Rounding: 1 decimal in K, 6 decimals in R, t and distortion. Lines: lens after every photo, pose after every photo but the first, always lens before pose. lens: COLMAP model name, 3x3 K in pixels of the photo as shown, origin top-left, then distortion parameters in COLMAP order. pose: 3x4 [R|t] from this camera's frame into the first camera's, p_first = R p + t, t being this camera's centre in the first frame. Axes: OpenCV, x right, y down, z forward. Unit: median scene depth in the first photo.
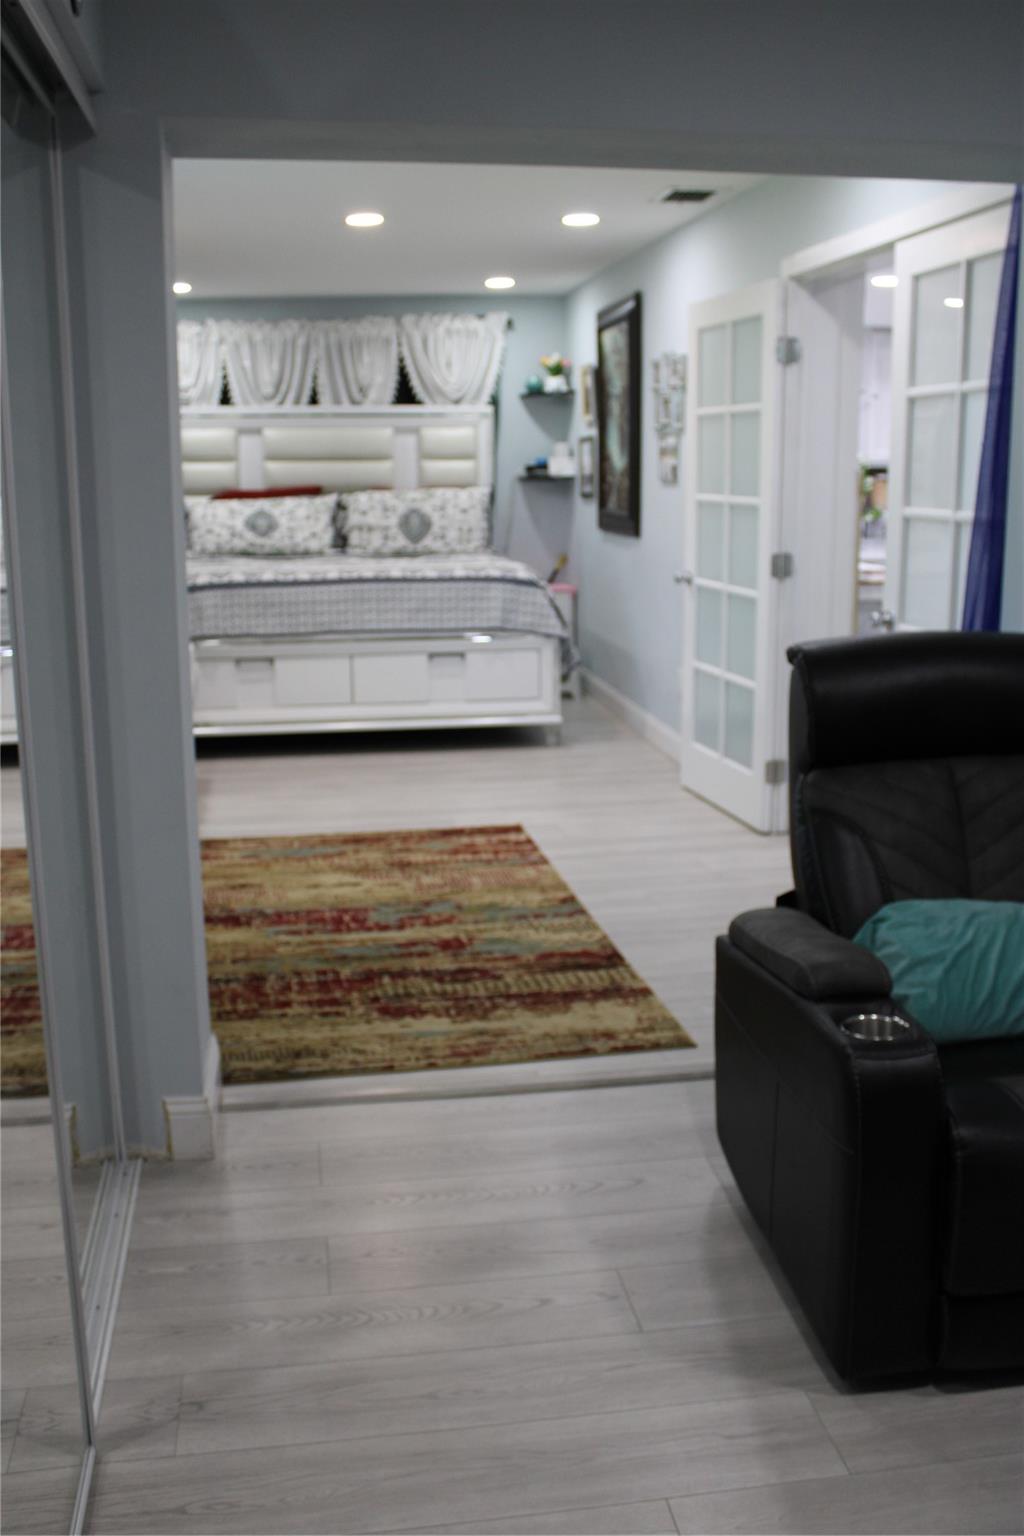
lens RADIAL K [[1436.7, 0, 530.9], [0, 1436.7, 770.9], [0, 0, 1]] dist [-0.174641, 0.215417]
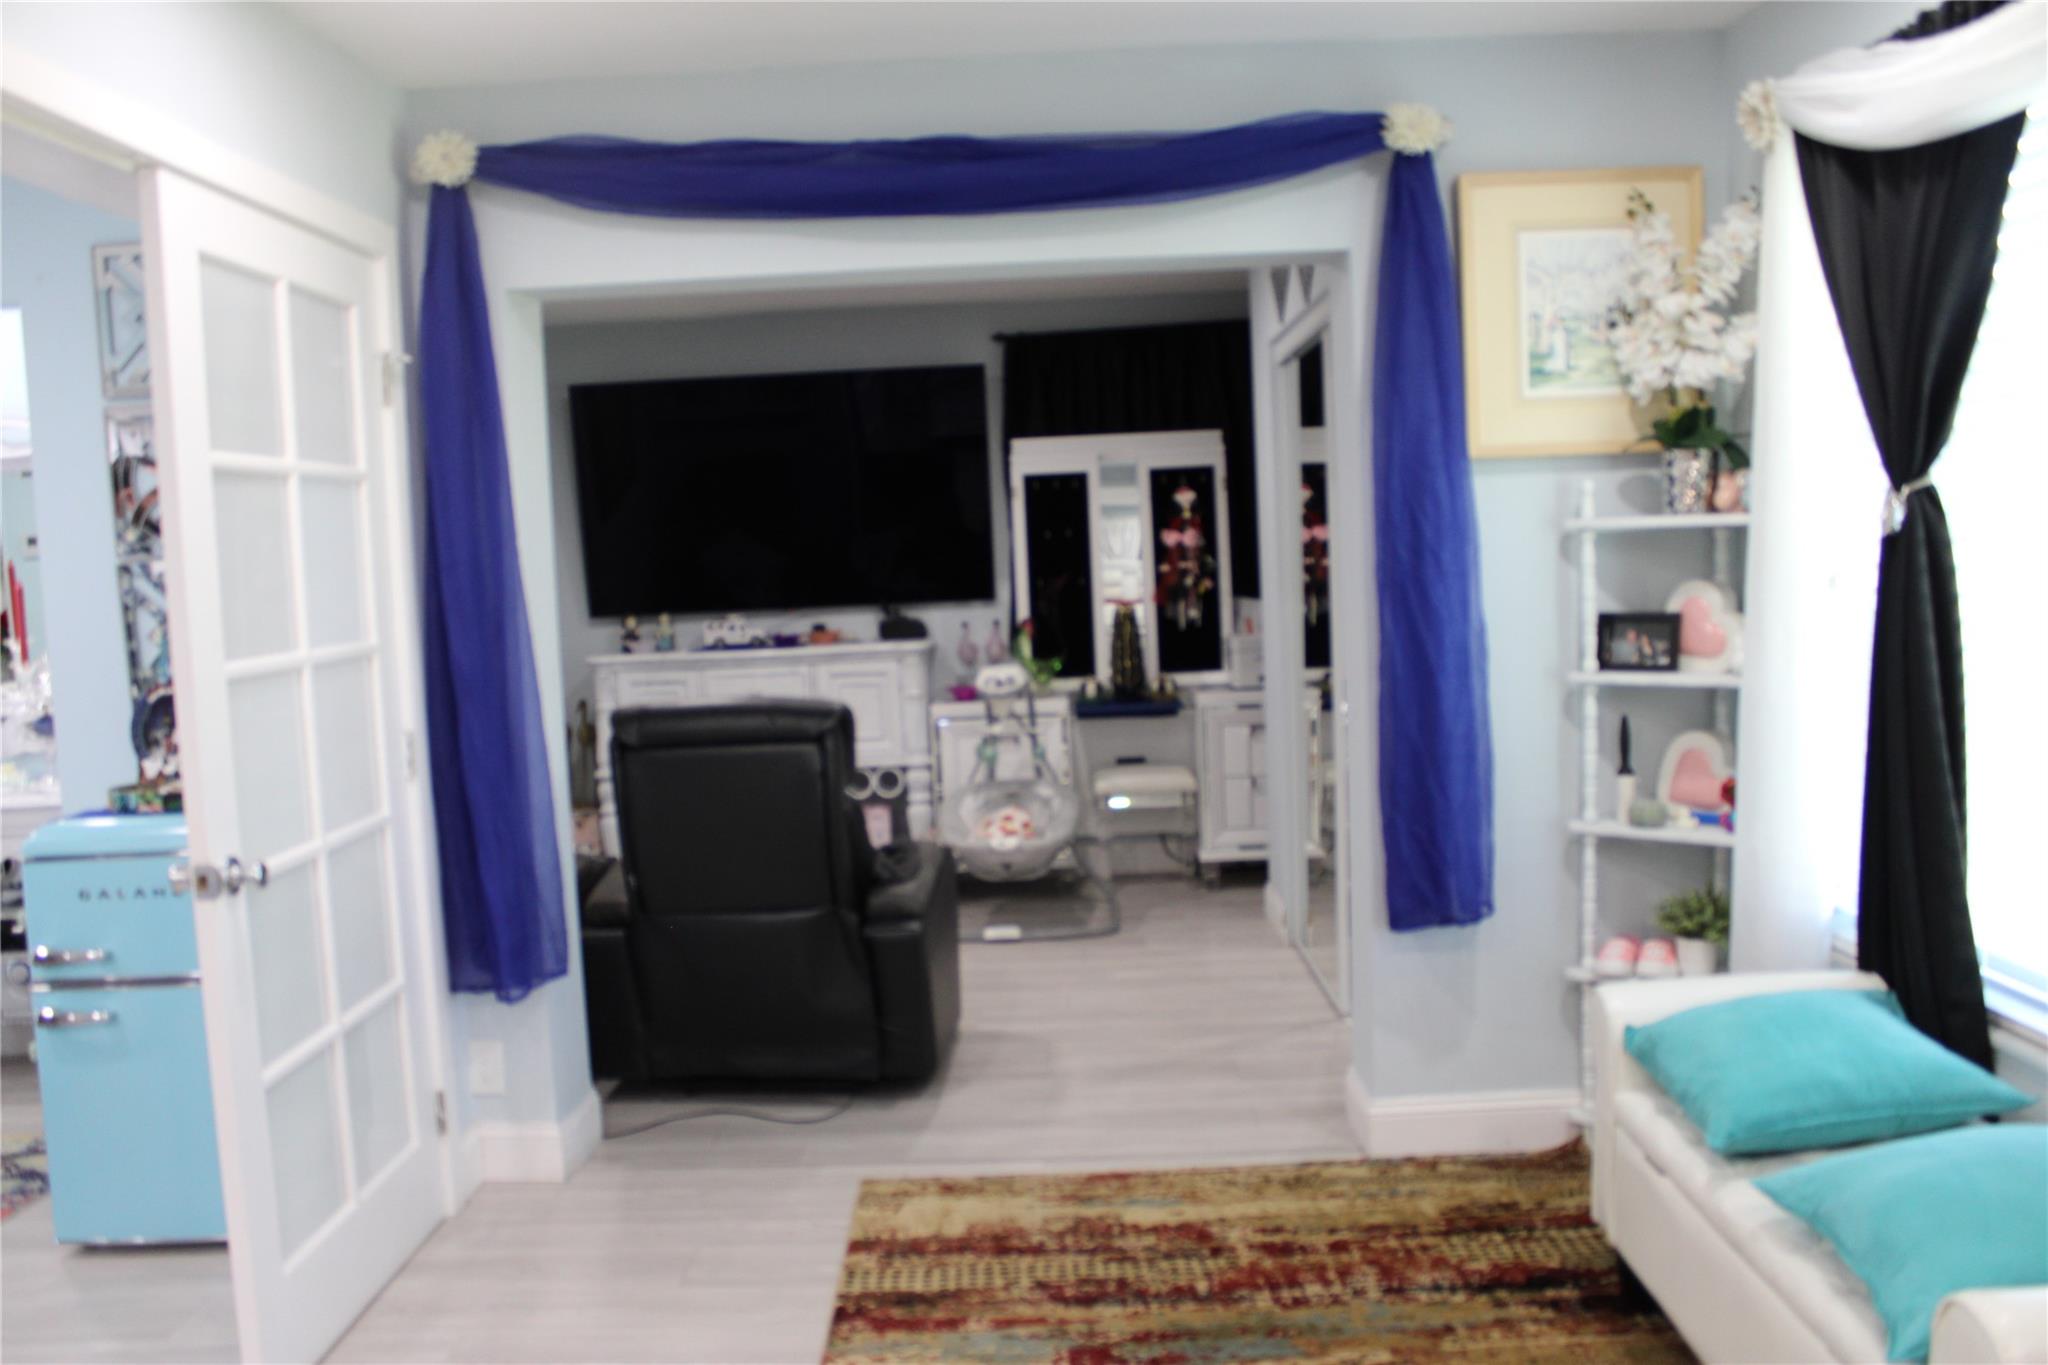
lens RADIAL K [[1711.6, 0, 1019.5], [0, 1711.6, 693.1], [0, 0, 1]] dist [-0.165637, 0.149107]
pose [[-0.980858, 0.027687, 0.192746, -0.101450], [0.083593, 0.953860, 0.288379, -0.206664], [-0.175869, 0.298971, -0.937916, 0.957937]]
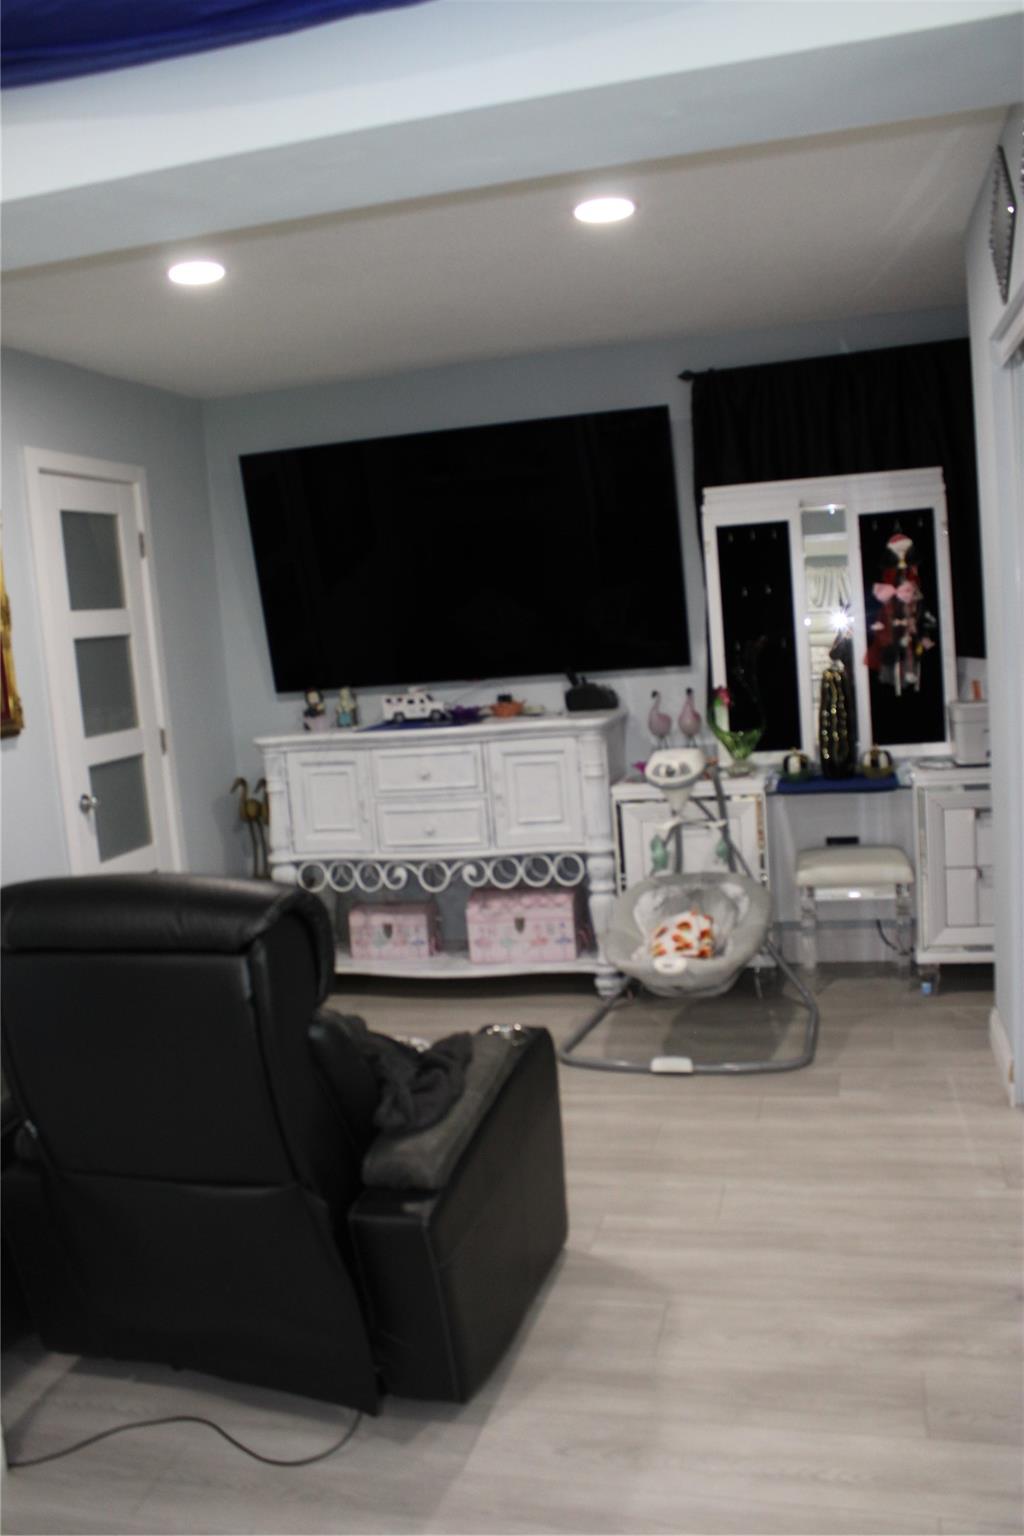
lens RADIAL K [[1283.7, 0, 512.0], [0, 1283.7, 768.0], [0, 0, 1]] dist [-0.165637, 0.149107]
pose [[-0.910240, 0.023796, 0.413398, -0.090017], [0.163745, 0.937658, 0.306569, -0.139557], [-0.380331, 0.346744, -0.857390, 0.619165]]
